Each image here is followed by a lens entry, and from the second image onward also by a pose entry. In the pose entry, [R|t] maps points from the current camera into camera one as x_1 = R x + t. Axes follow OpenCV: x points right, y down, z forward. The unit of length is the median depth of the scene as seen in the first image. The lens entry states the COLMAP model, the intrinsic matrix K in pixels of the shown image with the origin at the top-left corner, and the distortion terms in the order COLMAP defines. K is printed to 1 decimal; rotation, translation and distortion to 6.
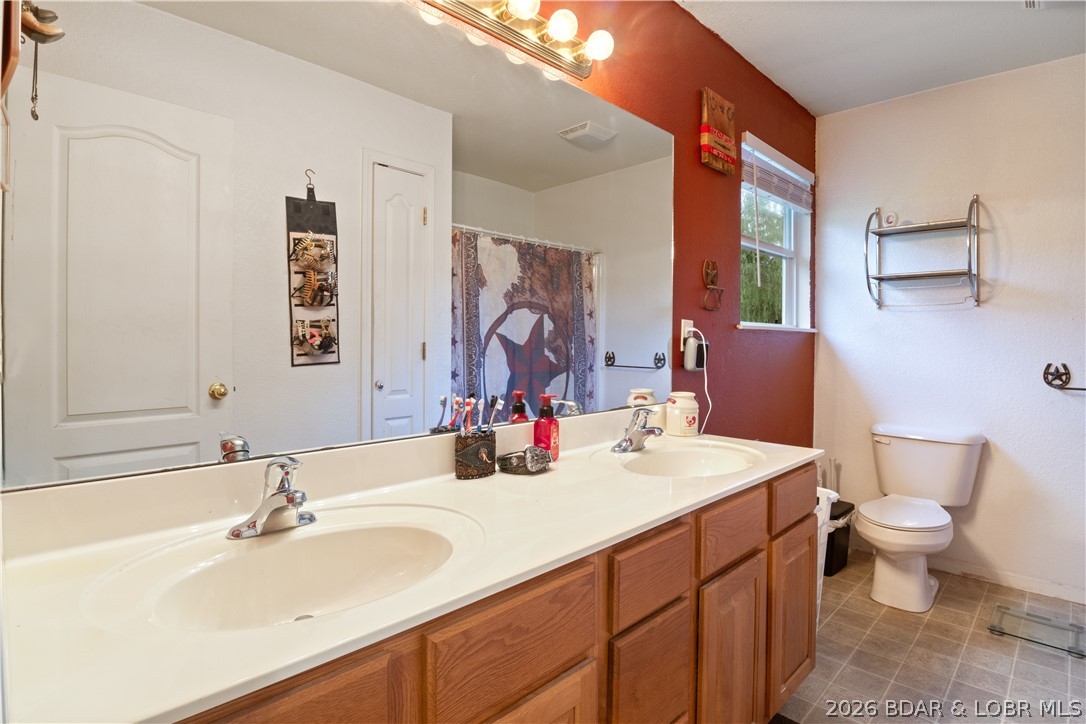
lens RADIAL K [[543.8, 0, 540.4], [0, 543.8, 356.8], [0, 0, 1]] dist [-0.018578, 0.000693]
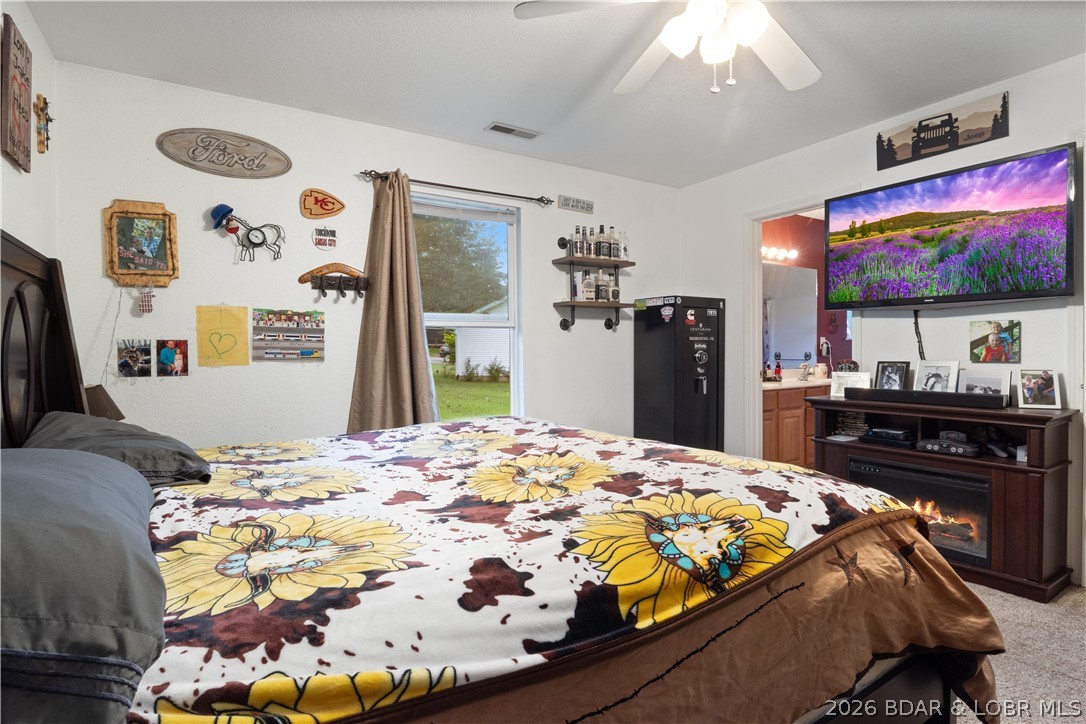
lens RADIAL K [[543.8, 0, 541.3], [0, 543.8, 358.1], [0, 0, 1]] dist [-0.018578, 0.000693]
pose [[0.973123, -0.010024, -0.230068, -0.469961], [0.009710, 0.999950, -0.002498, 0.027482], [0.230081, 0.000197, 0.973171, -1.924676]]
